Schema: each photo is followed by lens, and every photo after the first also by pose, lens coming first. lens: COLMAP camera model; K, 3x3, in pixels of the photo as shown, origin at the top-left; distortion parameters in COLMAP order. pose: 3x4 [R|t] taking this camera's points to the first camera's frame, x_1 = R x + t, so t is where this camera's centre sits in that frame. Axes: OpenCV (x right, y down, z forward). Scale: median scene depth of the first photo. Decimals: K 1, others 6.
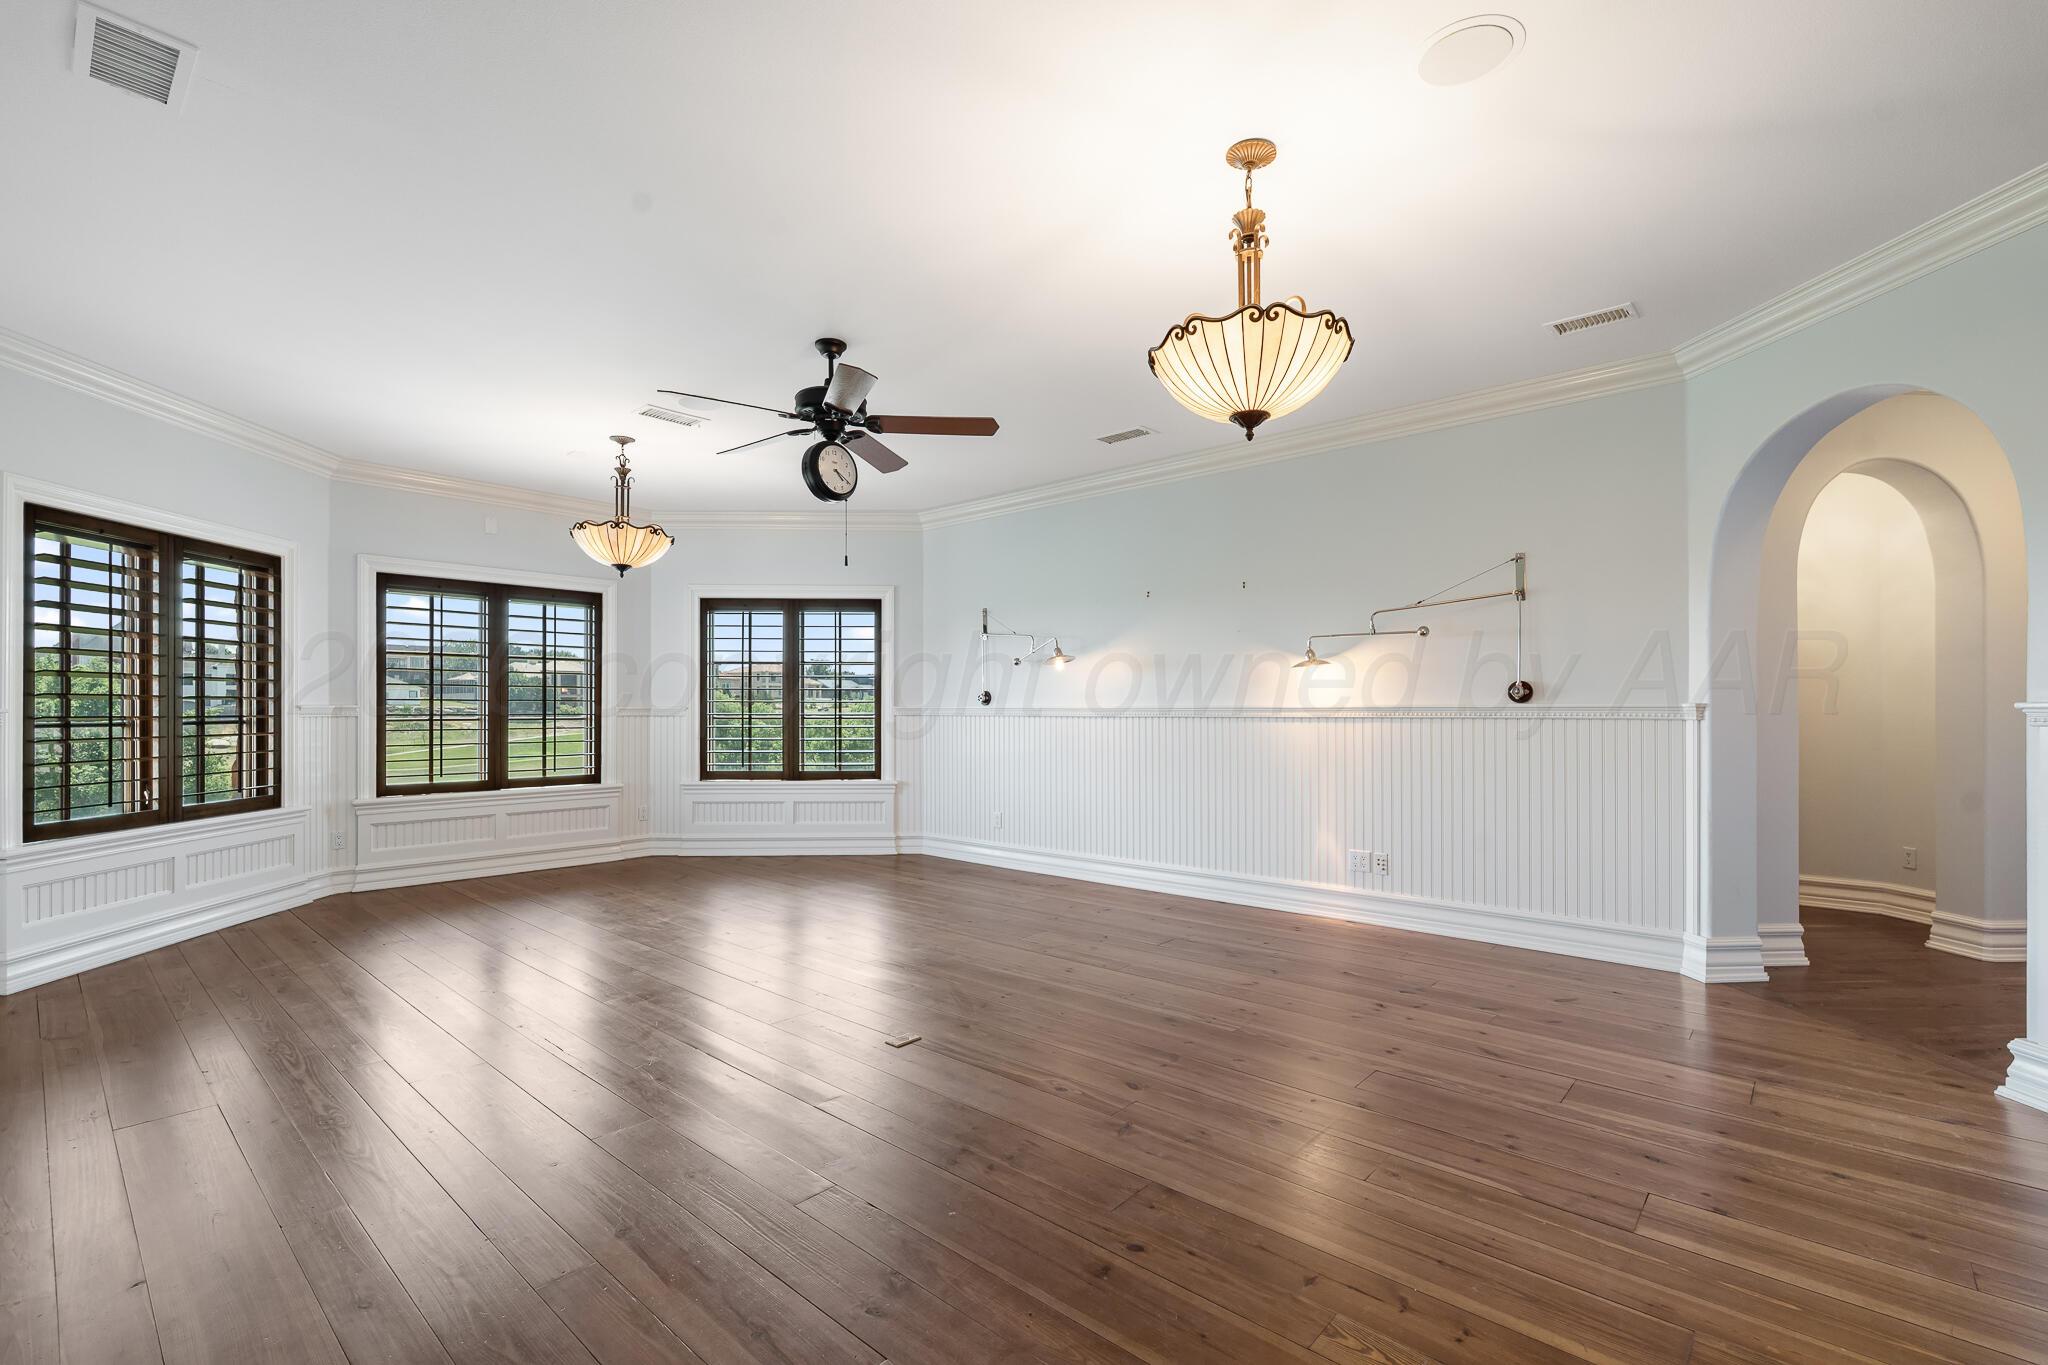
lens RADIAL K [[904.3, 0, 1032.4], [0, 904.3, 701.7], [0, 0, 1]] dist [-0.004749, 0.001245]
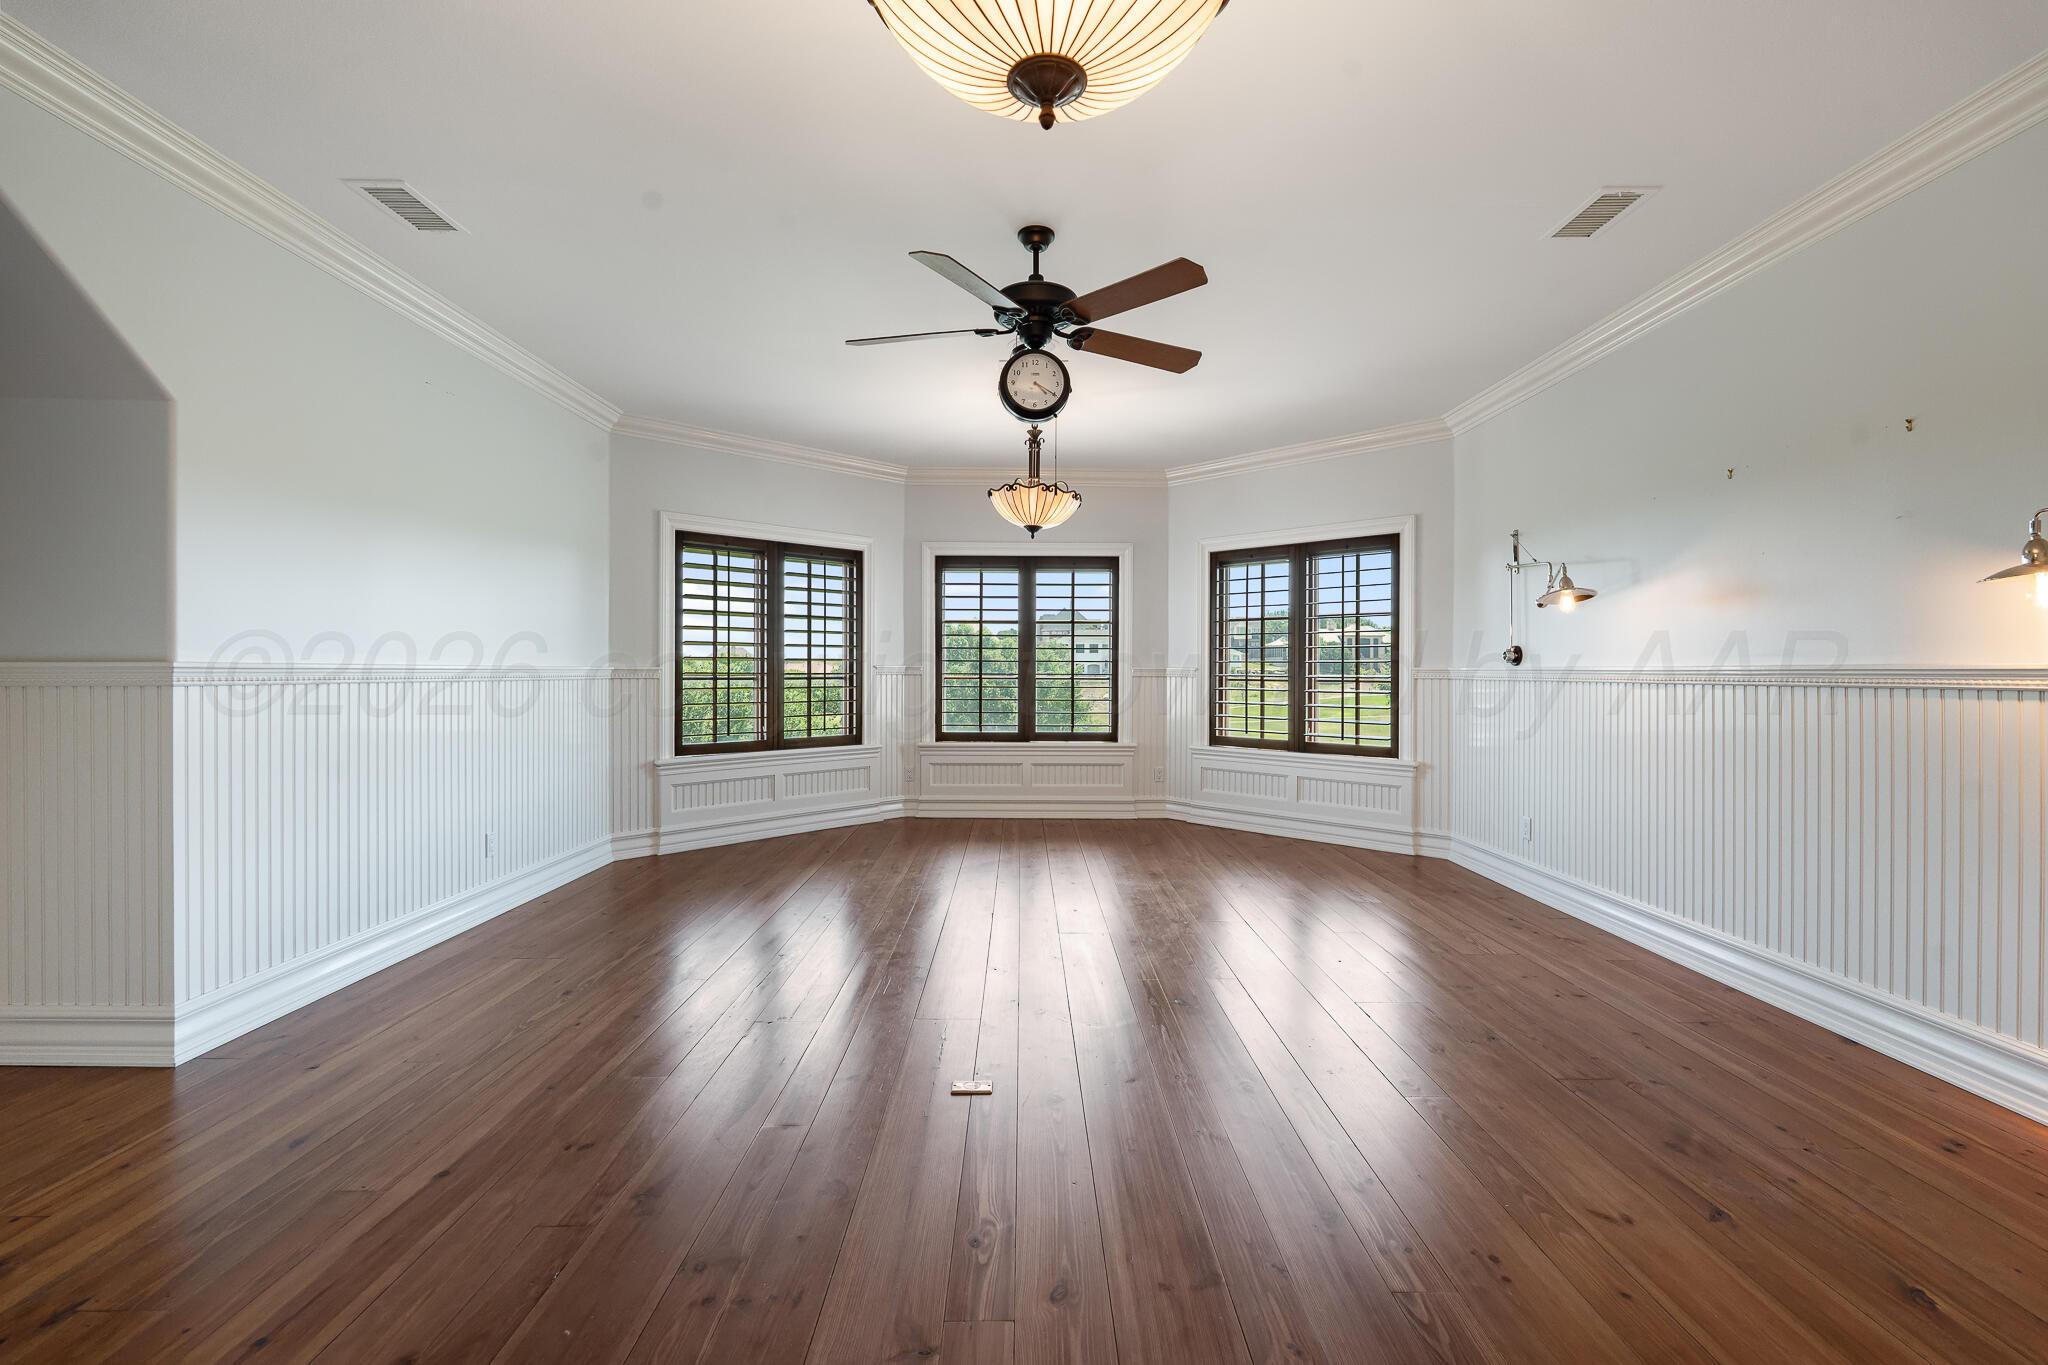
lens RADIAL K [[904.3, 0, 1024.3], [0, 904.3, 667.9], [0, 0, 1]] dist [-0.004749, 0.001245]
pose [[0.668212, 0.001175, -0.743970, 0.241925], [0.000277, 0.999998, 0.001828, 0.004800], [0.743971, -0.001427, 0.668211, 0.260756]]
